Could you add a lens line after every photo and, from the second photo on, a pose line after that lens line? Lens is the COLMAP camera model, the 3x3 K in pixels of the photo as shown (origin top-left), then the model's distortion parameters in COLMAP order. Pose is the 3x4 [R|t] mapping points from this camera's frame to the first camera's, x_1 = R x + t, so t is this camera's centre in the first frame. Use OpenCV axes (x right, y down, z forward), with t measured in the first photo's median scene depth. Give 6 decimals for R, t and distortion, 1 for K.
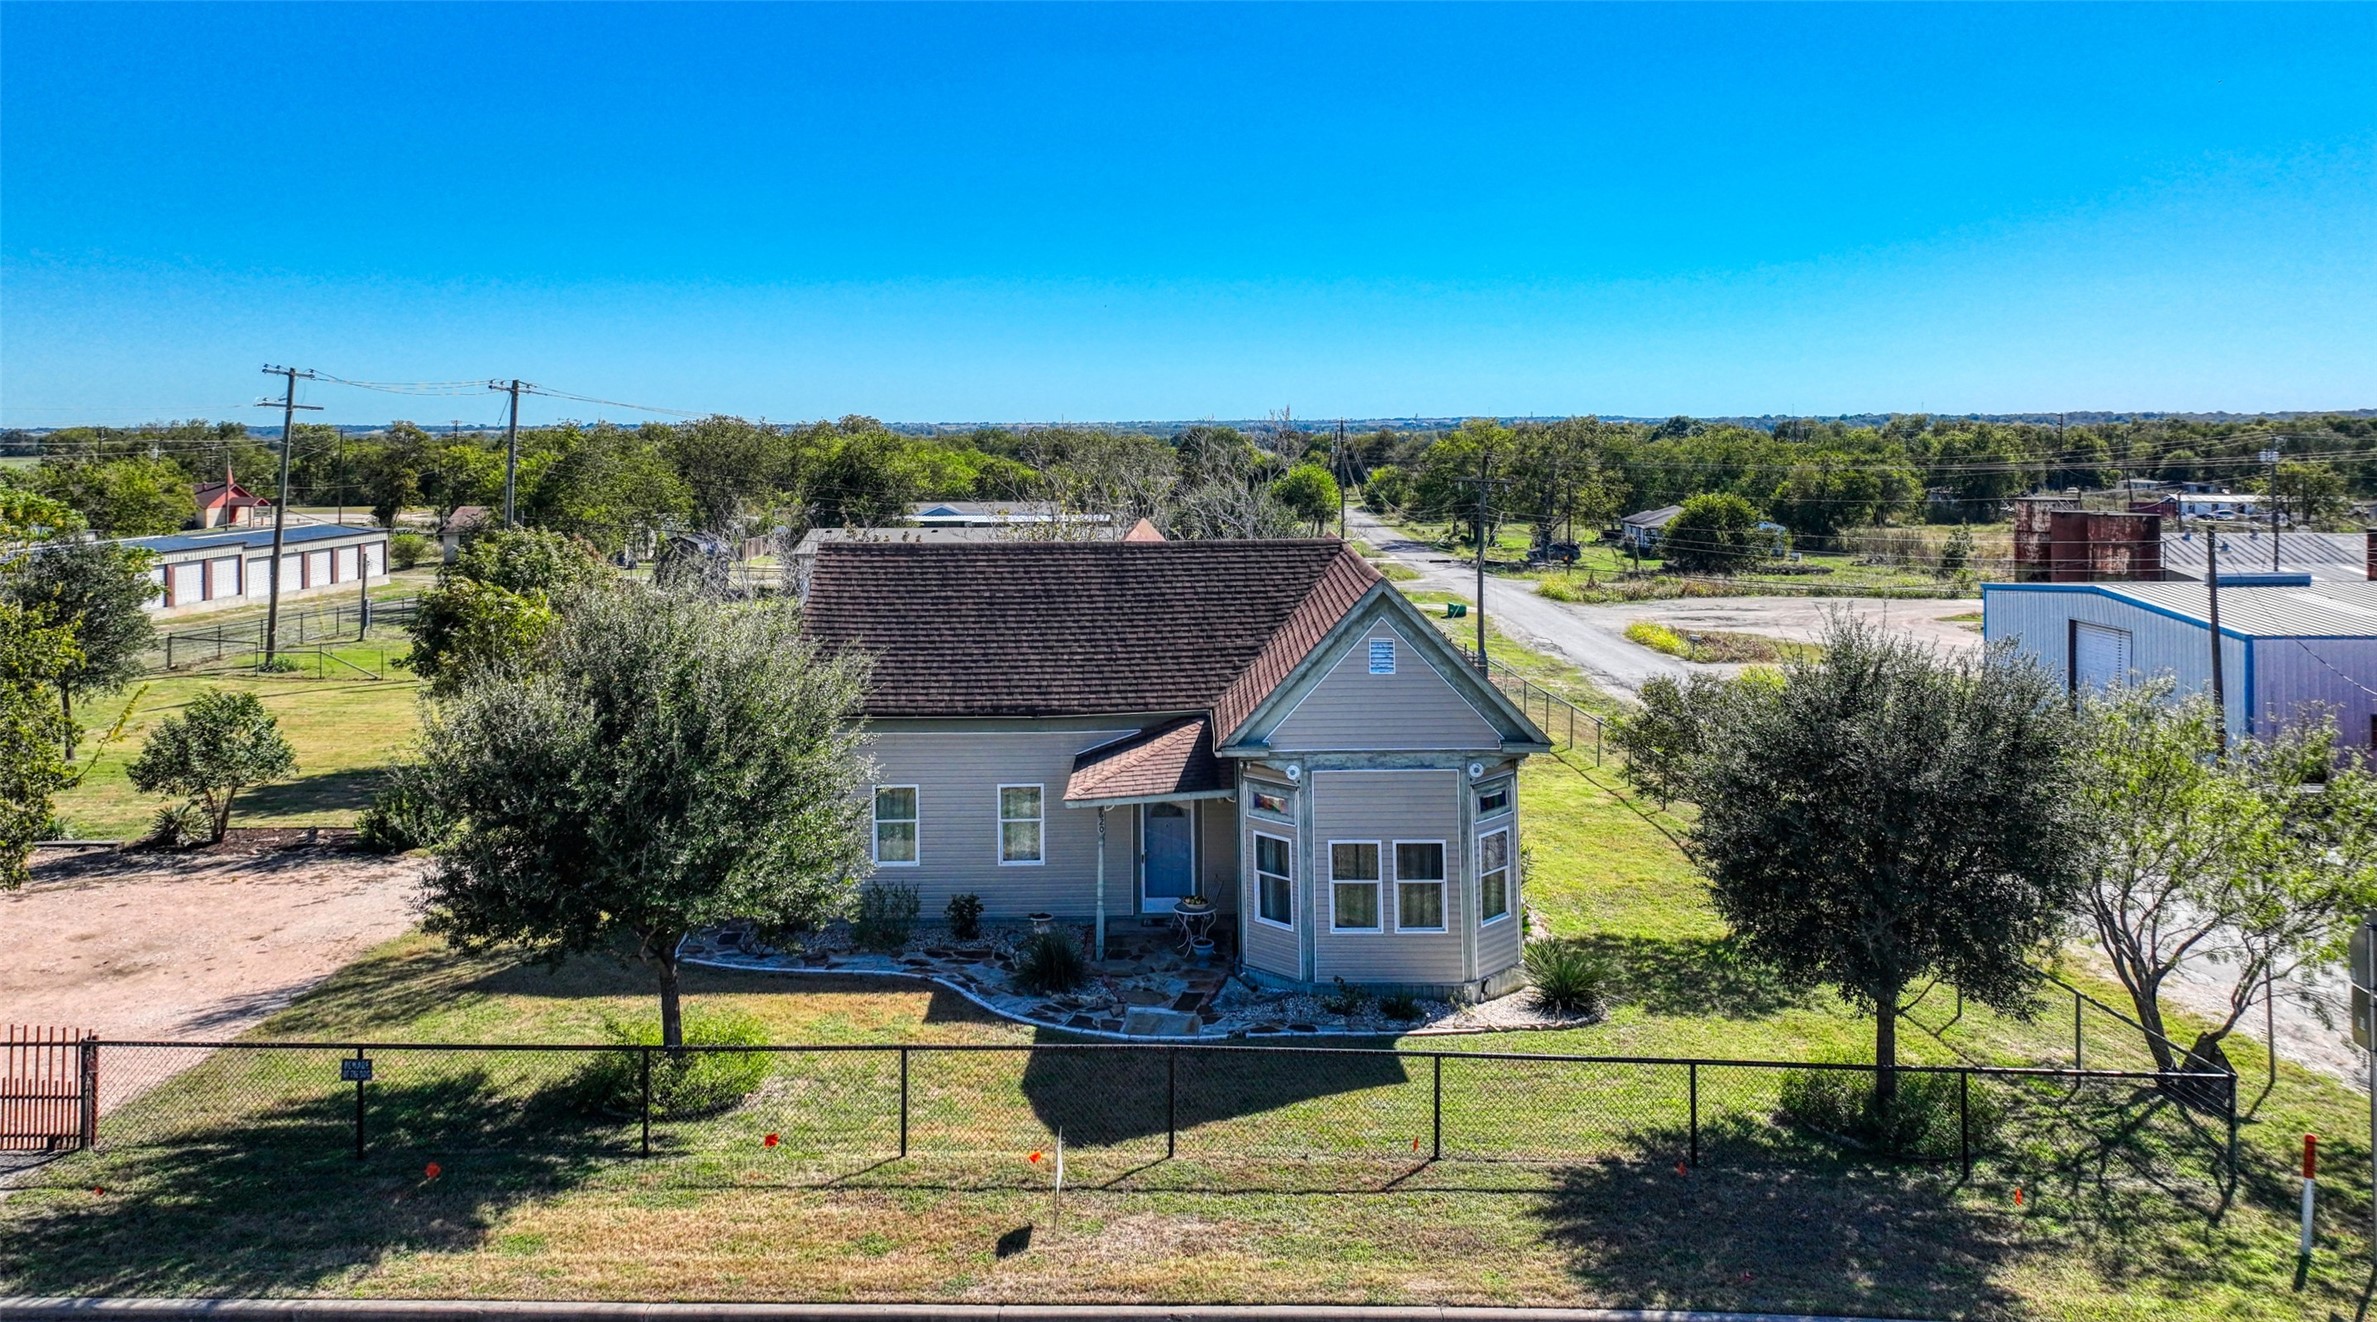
lens RADIAL K [[1090.4, 0, 1169.6], [0, 1090.4, 659.0], [0, 0, 1]] dist [0.032517, 0.000016]
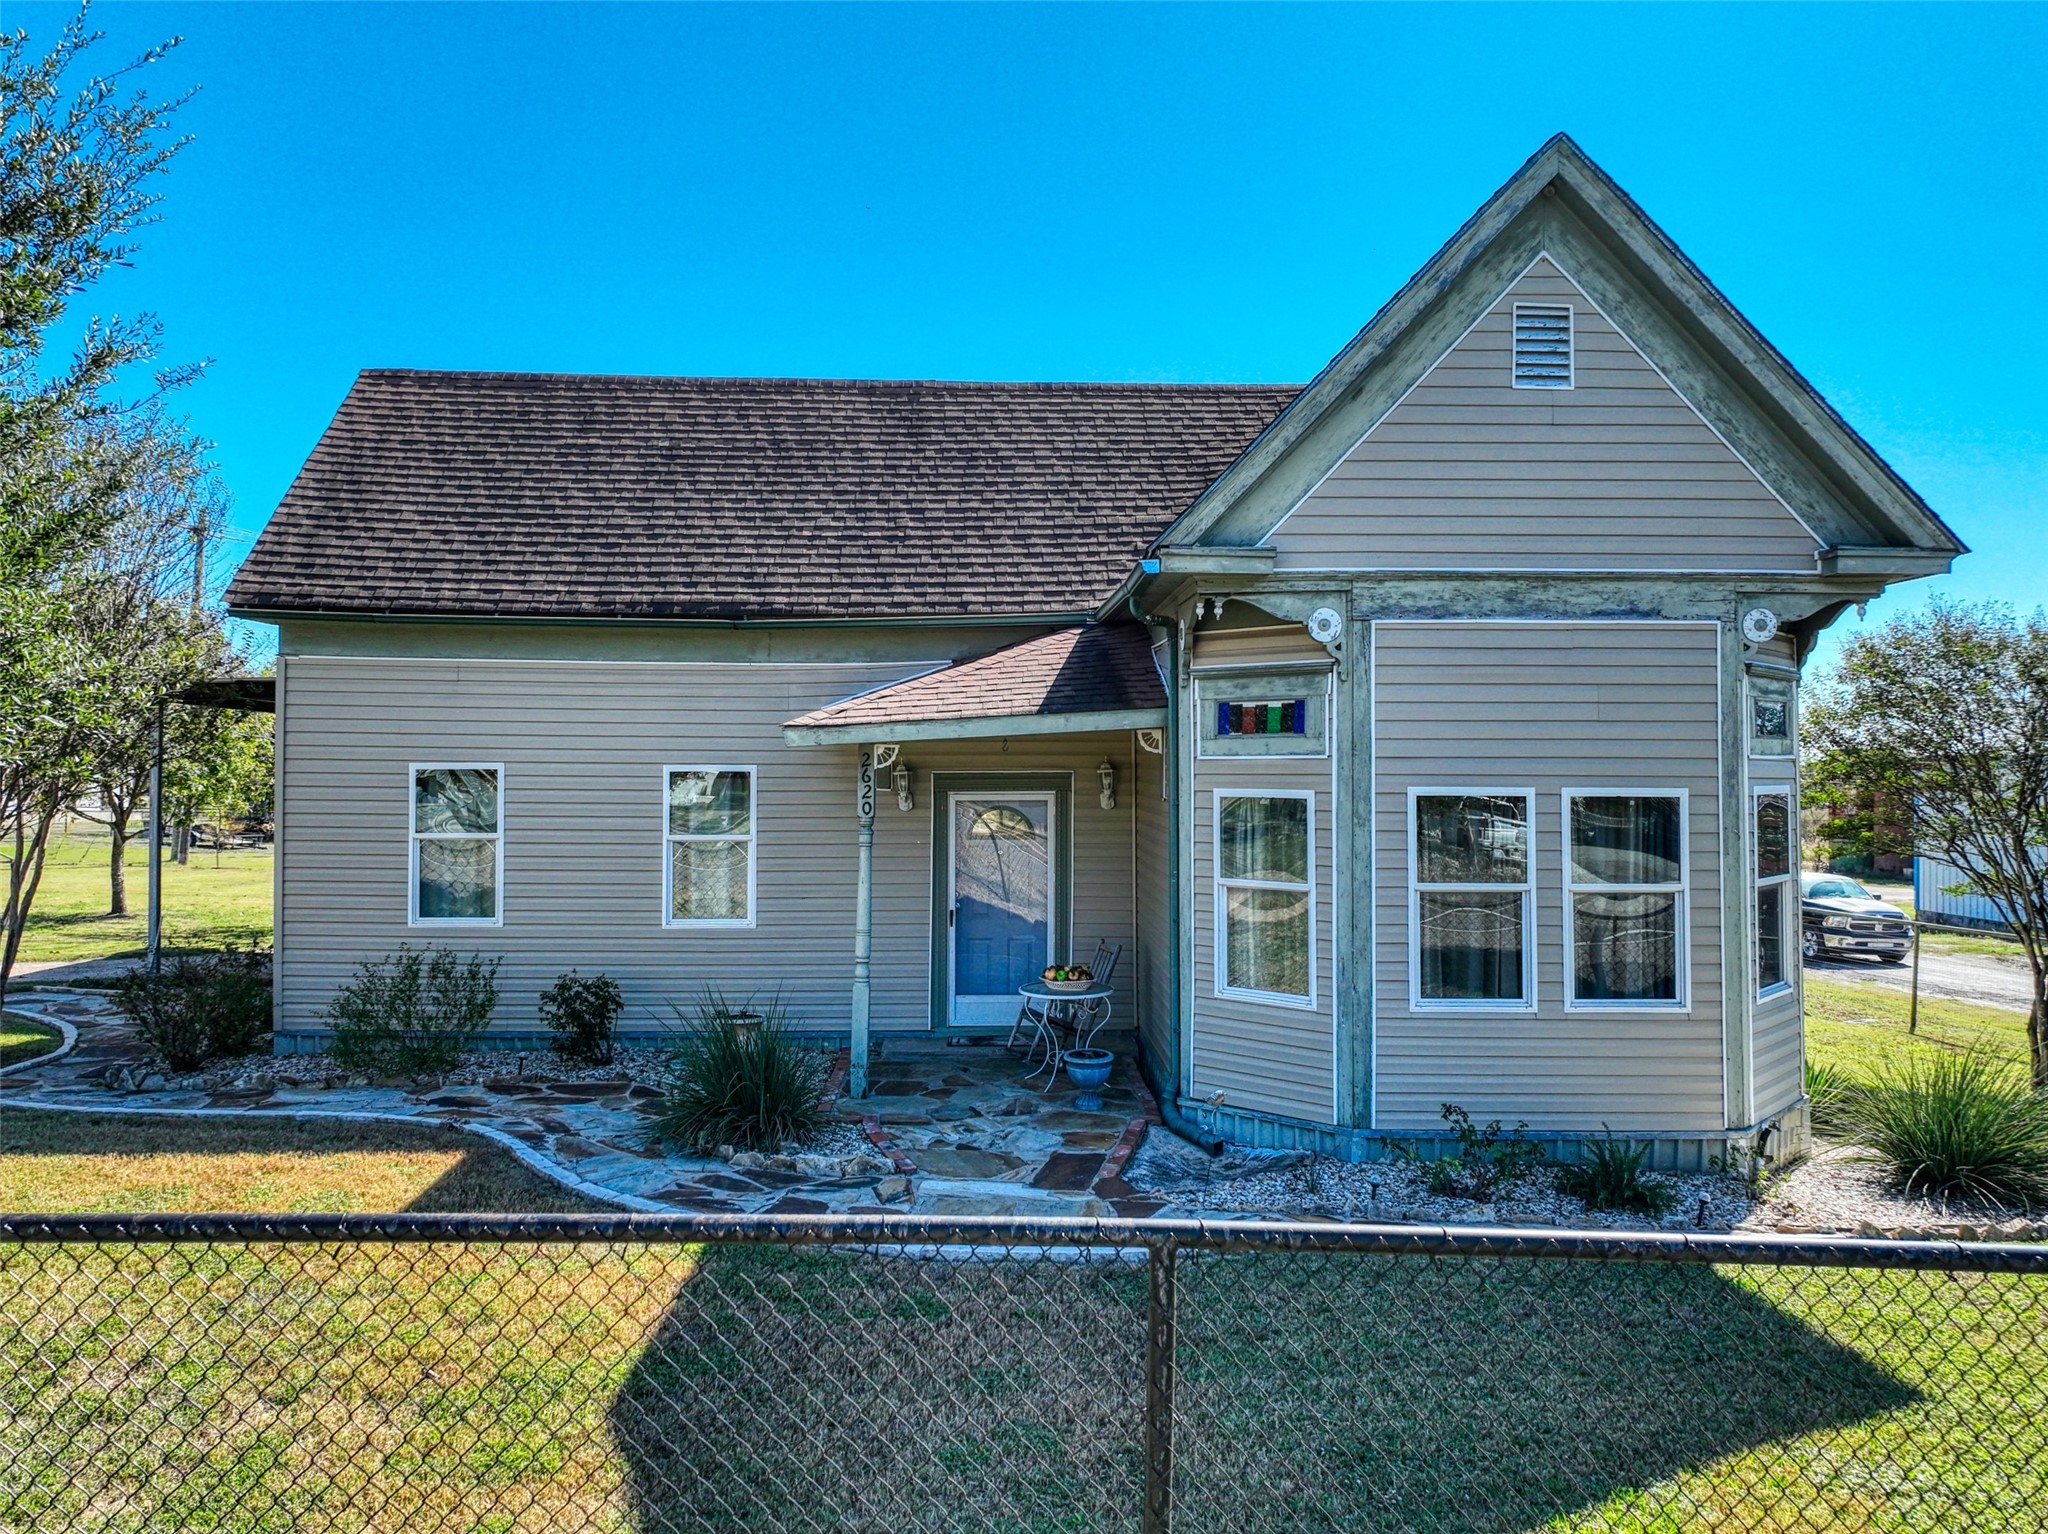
lens RADIAL K [[1435.8, 0, 1024.0], [0, 1435.8, 767.0], [0, 0, 1]] dist [0.018838, 0.004906]
pose [[0.999327, 0.015358, 0.033306, -0.019013], [-0.014757, 0.999725, -0.018208, 0.167678], [-0.033577, 0.017704, 0.999279, 0.449460]]
